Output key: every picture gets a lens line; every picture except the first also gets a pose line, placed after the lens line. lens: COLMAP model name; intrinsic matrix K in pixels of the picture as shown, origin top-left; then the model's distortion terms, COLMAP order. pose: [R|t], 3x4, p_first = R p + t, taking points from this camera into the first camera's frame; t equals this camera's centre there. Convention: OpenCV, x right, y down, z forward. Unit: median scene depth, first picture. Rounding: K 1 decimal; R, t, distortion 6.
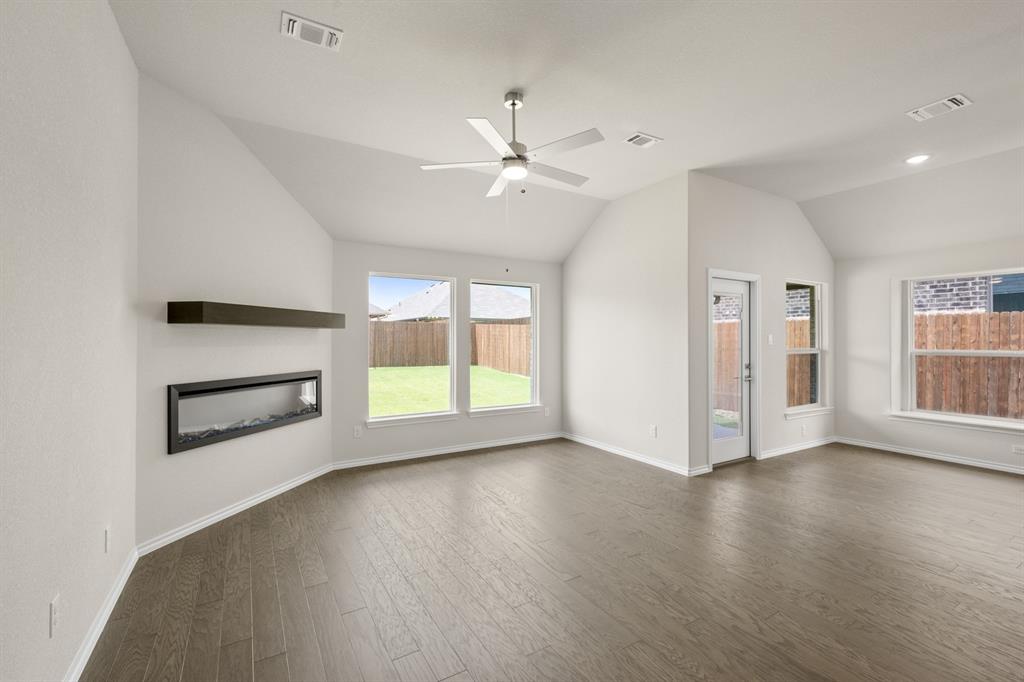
lens RADIAL K [[436.1, 0, 513.1], [0, 436.1, 338.1], [0, 0, 1]] dist [-0.000263, -0.000315]
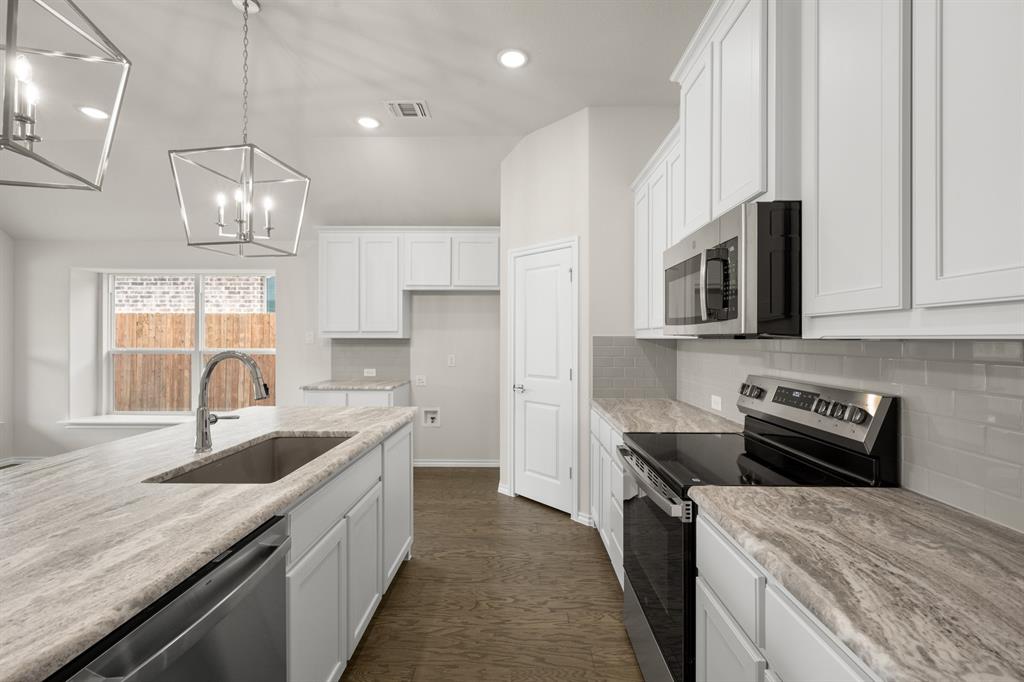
lens RADIAL K [[436.1, 0, 513.1], [0, 436.1, 338.1], [0, 0, 1]] dist [-0.000263, -0.000315]
pose [[0.524424, 0.001842, 0.851455, 0.541484], [-0.005606, 0.999983, 0.001289, -0.000995], [-0.851439, -0.005449, 0.524425, -0.206157]]
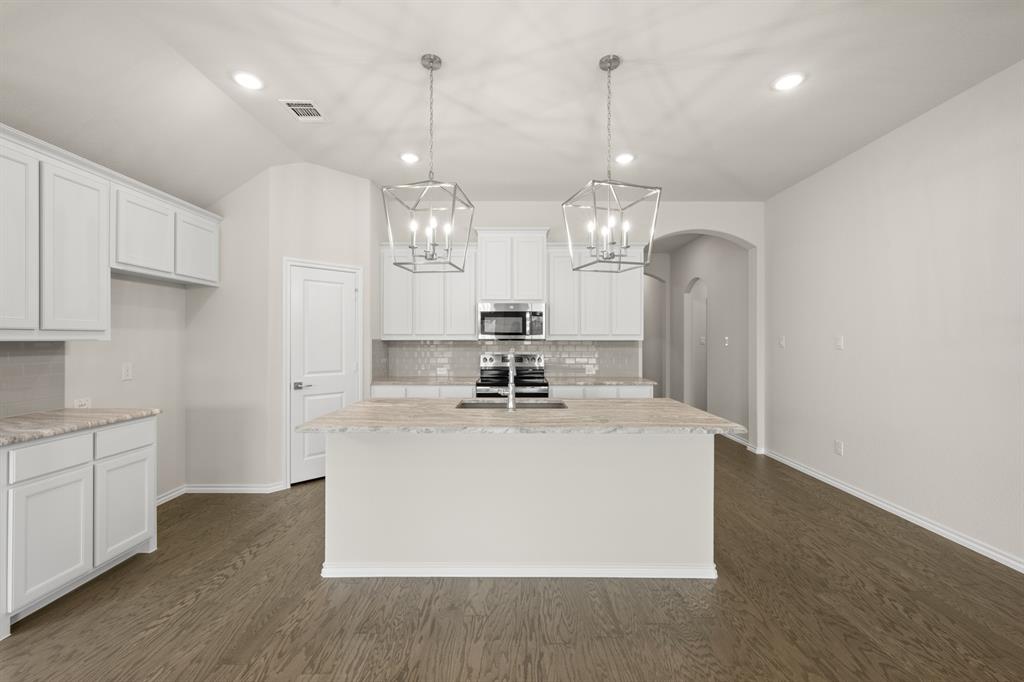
lens RADIAL K [[414.3, 0, 513.9], [0, 414.3, 338.8], [0, 0, 1]] dist [-0.001094, 0.000090]
pose [[-0.860215, 0.001015, 0.509931, 0.446945], [-0.002279, 0.999980, -0.005835, 0.000720], [-0.509927, -0.006181, -0.860196, 0.520966]]
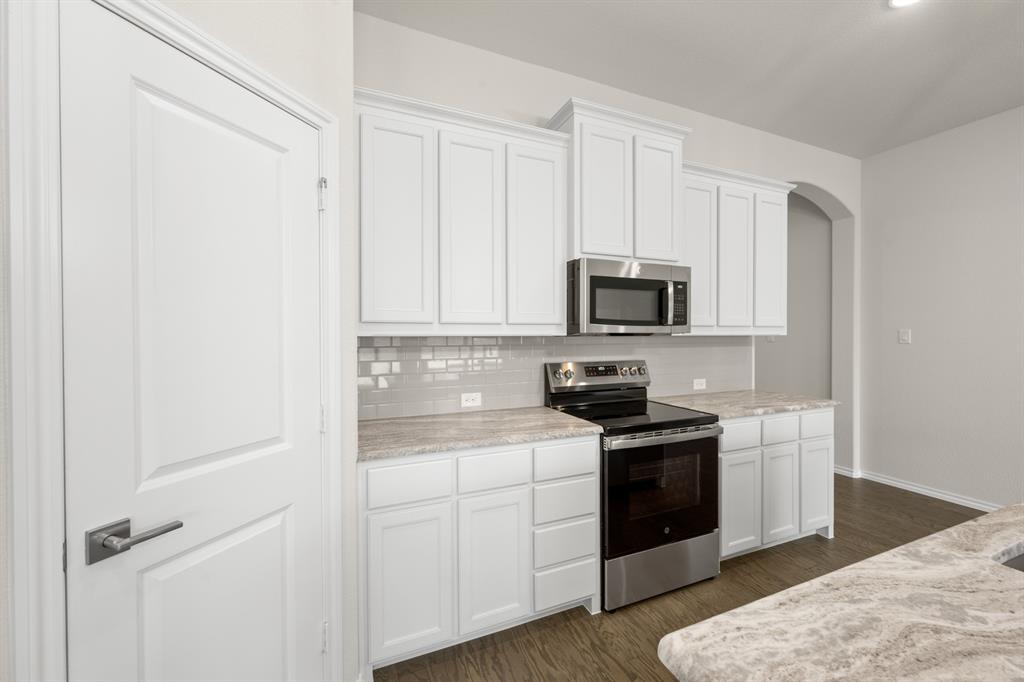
lens RADIAL K [[402.8, 0, 514.5], [0, 402.8, 339.5], [0, 0, 1]] dist [0.000576, 0.000085]
pose [[-0.992187, 0.001245, 0.124754, 0.926829], [0.001962, 0.999982, 0.005620, 0.000337], [-0.124745, 0.005821, -0.992172, 0.247123]]
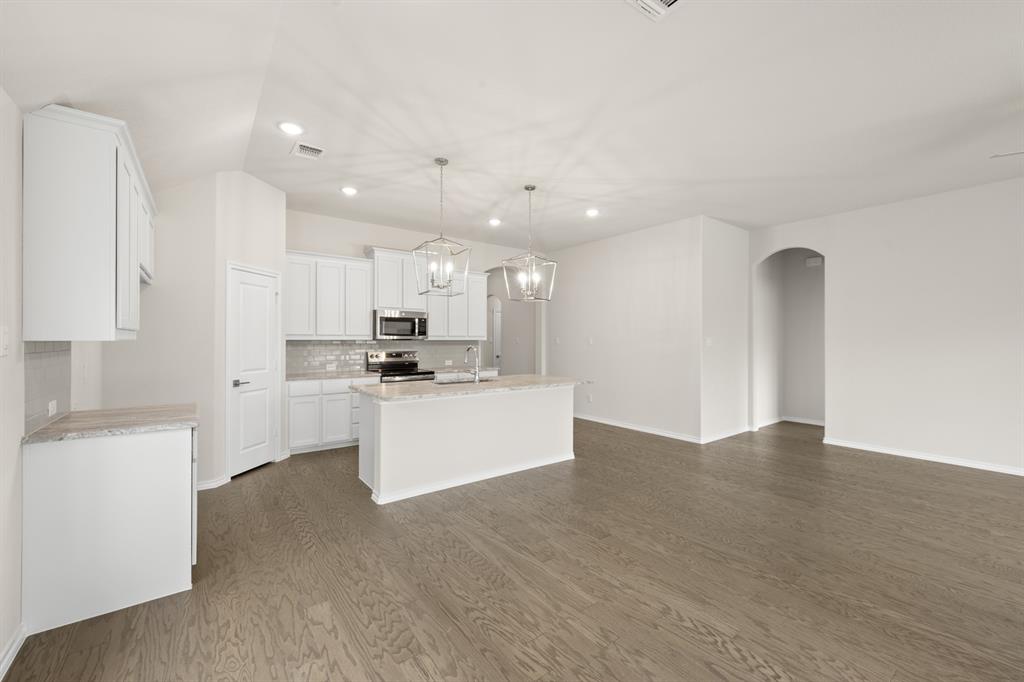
lens RADIAL K [[413.3, 0, 513.5], [0, 413.3, 338.2], [0, 0, 1]] dist [-0.000690, 0.000162]
pose [[-0.993670, -0.001278, -0.112333, 0.700618], [-0.000407, 0.999970, -0.007778, 0.002336], [0.112340, -0.007683, -0.993640, 0.874951]]
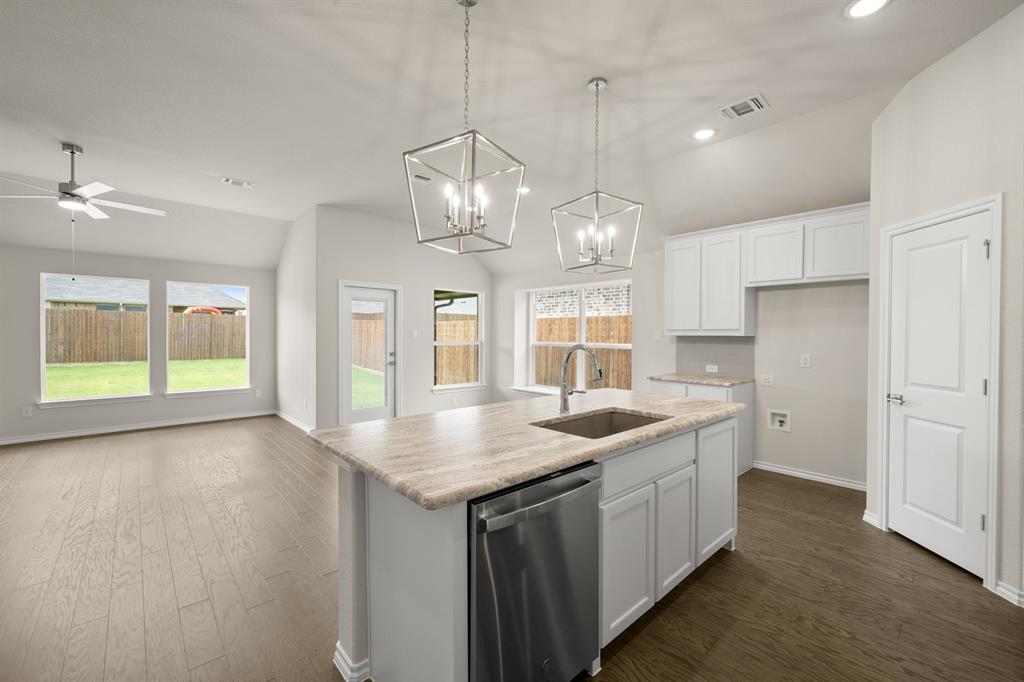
lens RADIAL K [[414.3, 0, 513.9], [0, 414.3, 338.8], [0, 0, 1]] dist [-0.001094, 0.000090]
pose [[0.978888, 0.003601, 0.204366, 0.550226], [-0.006579, 0.999882, 0.013892, -0.001272], [-0.204292, -0.014943, 0.978796, -0.263038]]
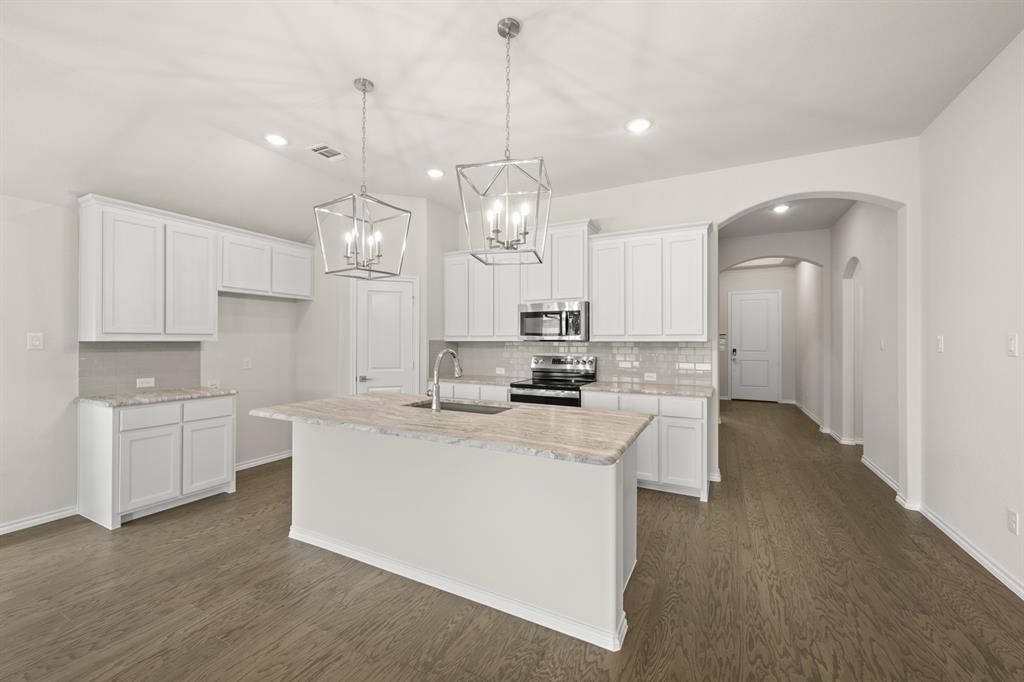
lens RADIAL K [[402.8, 0, 514.5], [0, 402.8, 339.5], [0, 0, 1]] dist [0.000576, 0.000085]
pose [[-0.533874, 0.003511, 0.845556, 0.263665], [-0.003914, 0.999970, -0.006623, 0.000851], [-0.845555, -0.006845, -0.533845, 0.291475]]
